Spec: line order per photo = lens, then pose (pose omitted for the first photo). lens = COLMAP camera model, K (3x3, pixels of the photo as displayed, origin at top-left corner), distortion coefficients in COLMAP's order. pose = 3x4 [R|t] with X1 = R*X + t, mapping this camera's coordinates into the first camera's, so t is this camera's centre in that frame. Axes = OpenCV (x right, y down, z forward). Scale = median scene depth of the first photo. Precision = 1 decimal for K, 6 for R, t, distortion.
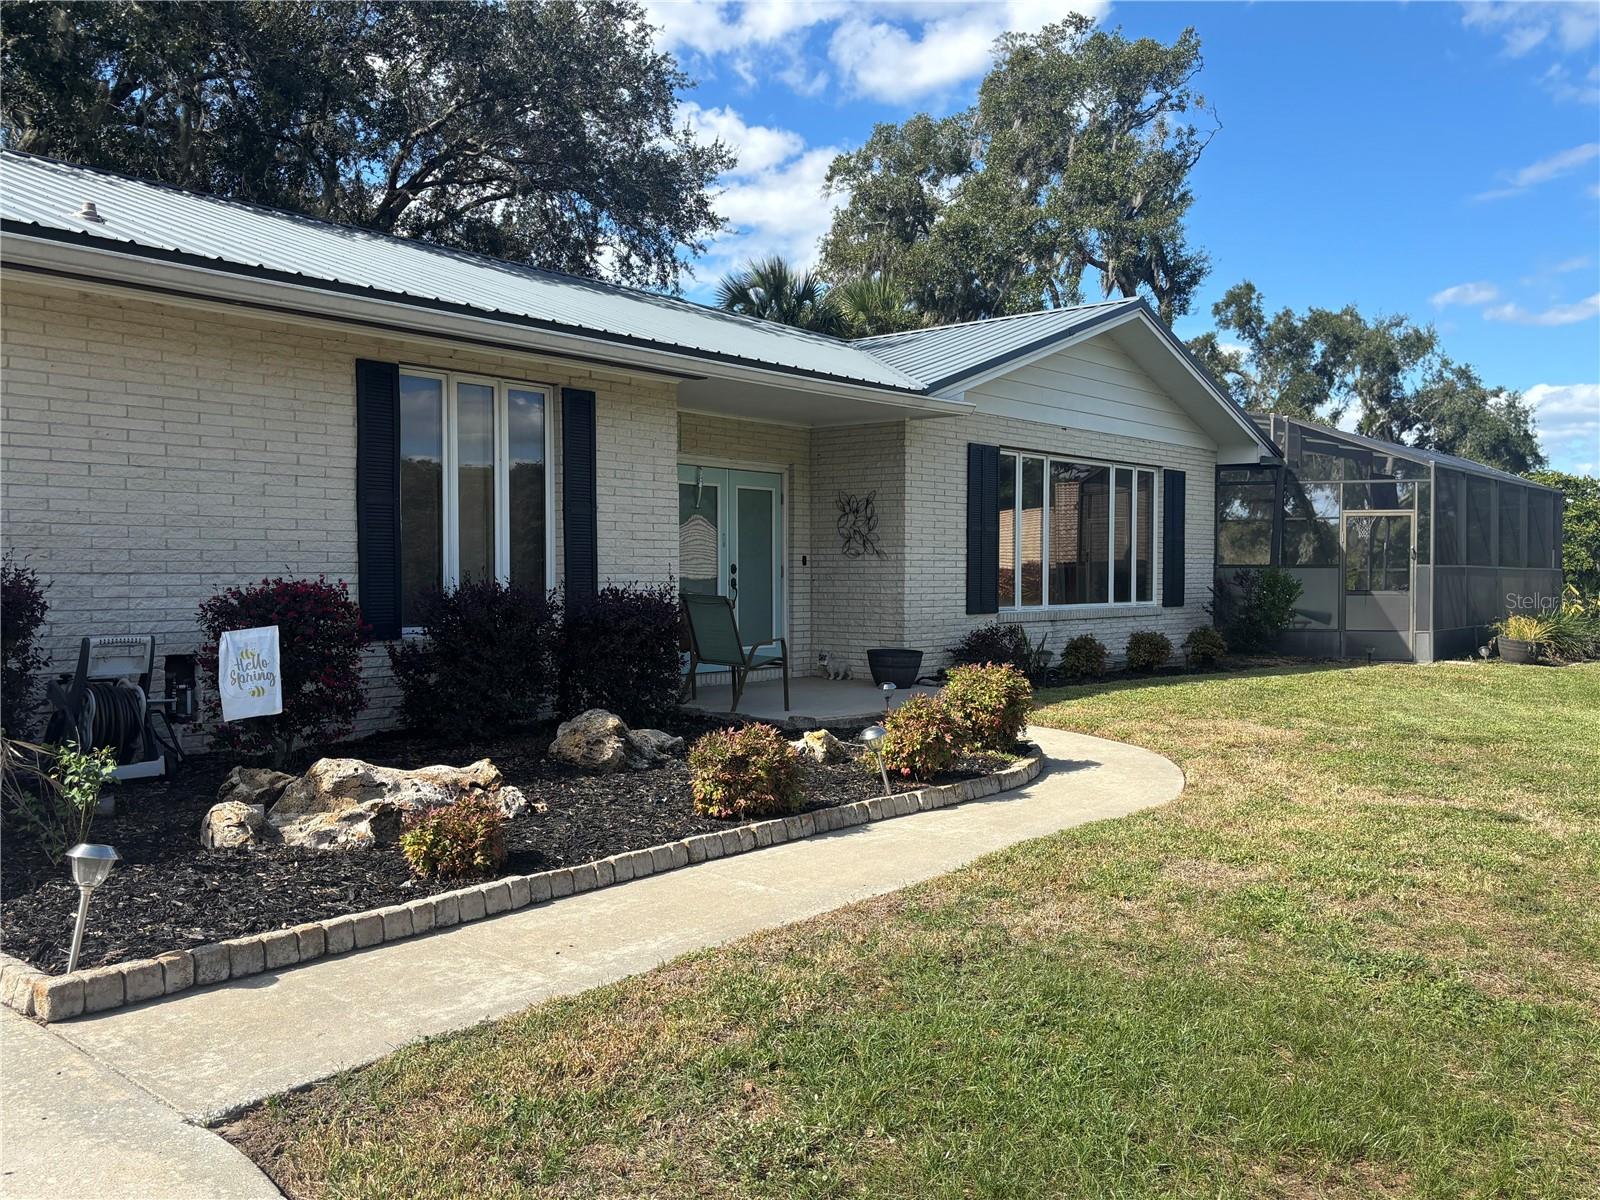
lens RADIAL K [[1377.5, 0, 800.0], [0, 1377.5, 600.0], [0, 0, 1]] dist [0.001285, -0.000329]
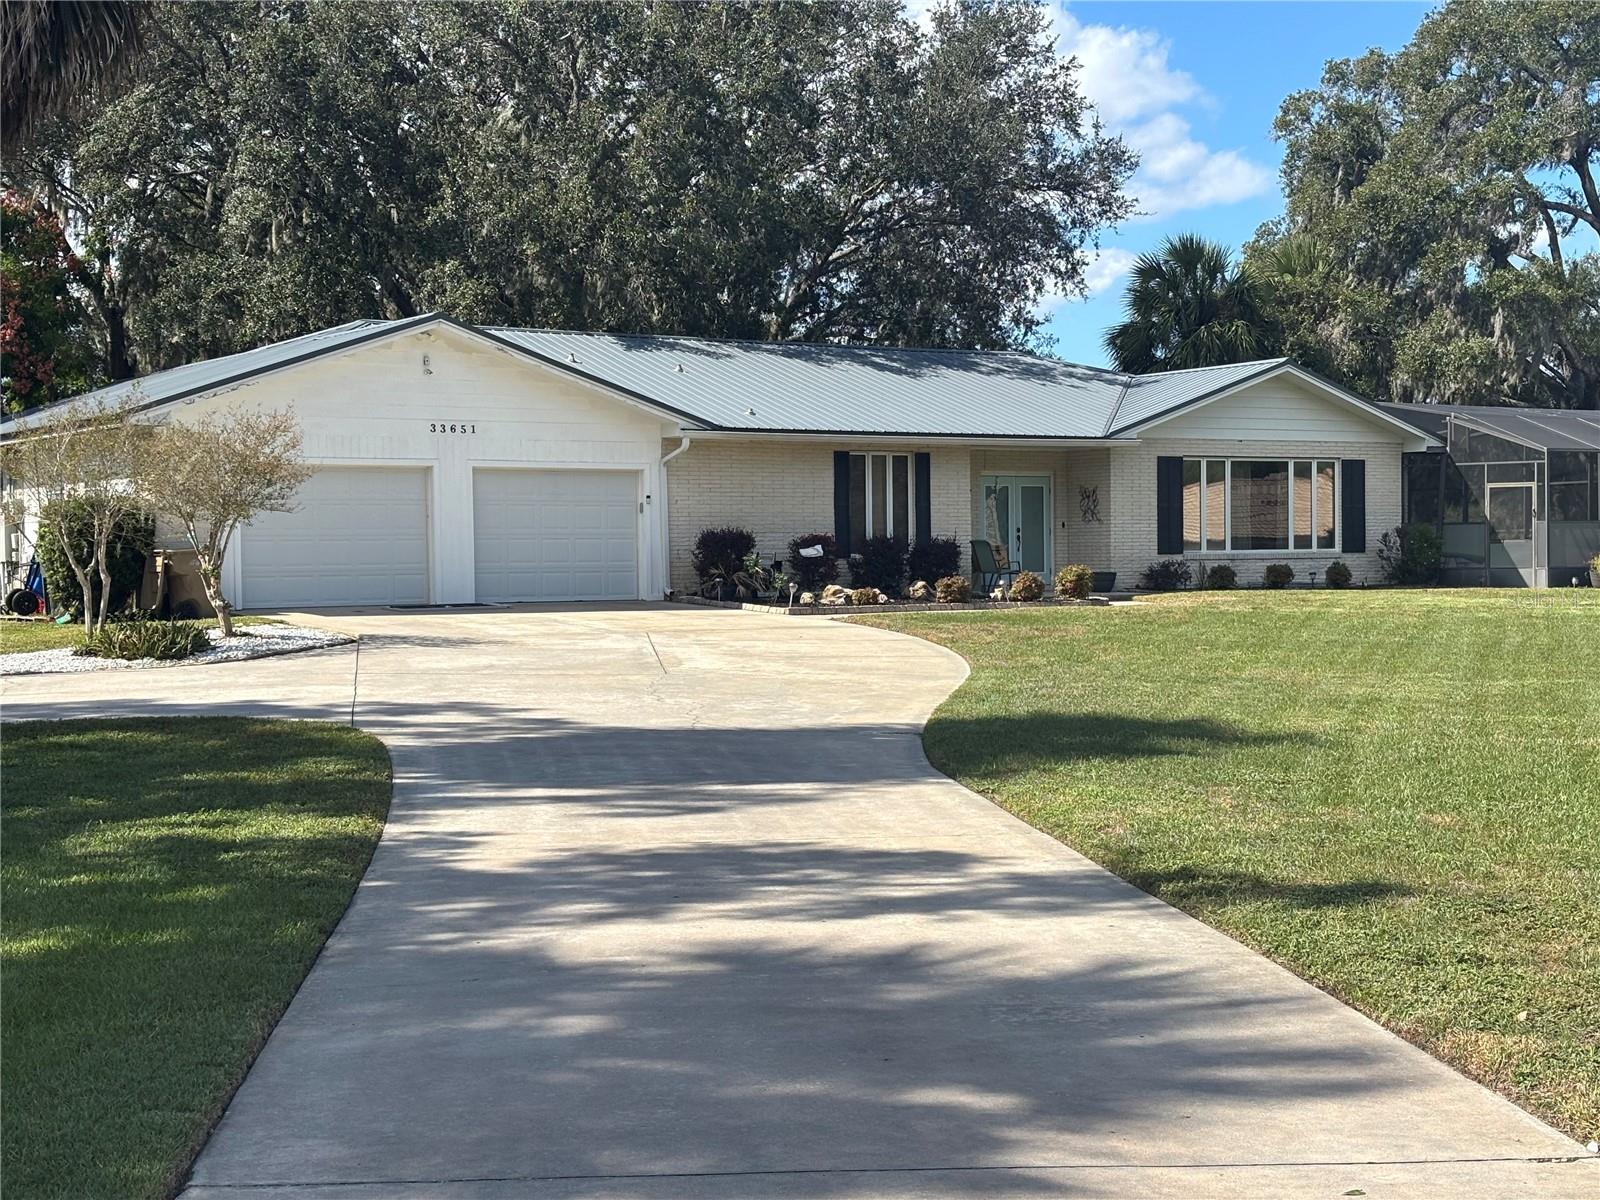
lens RADIAL K [[2629.6, 0, 801.4], [0, 2629.6, 627.6], [0, 0, 1]] dist [0.341522, -1.939960]
pose [[0.956523, -0.002312, -0.291649, 0.696341], [0.004594, 0.999964, 0.007141, 0.081466], [0.291622, -0.008171, 0.956499, -2.457408]]
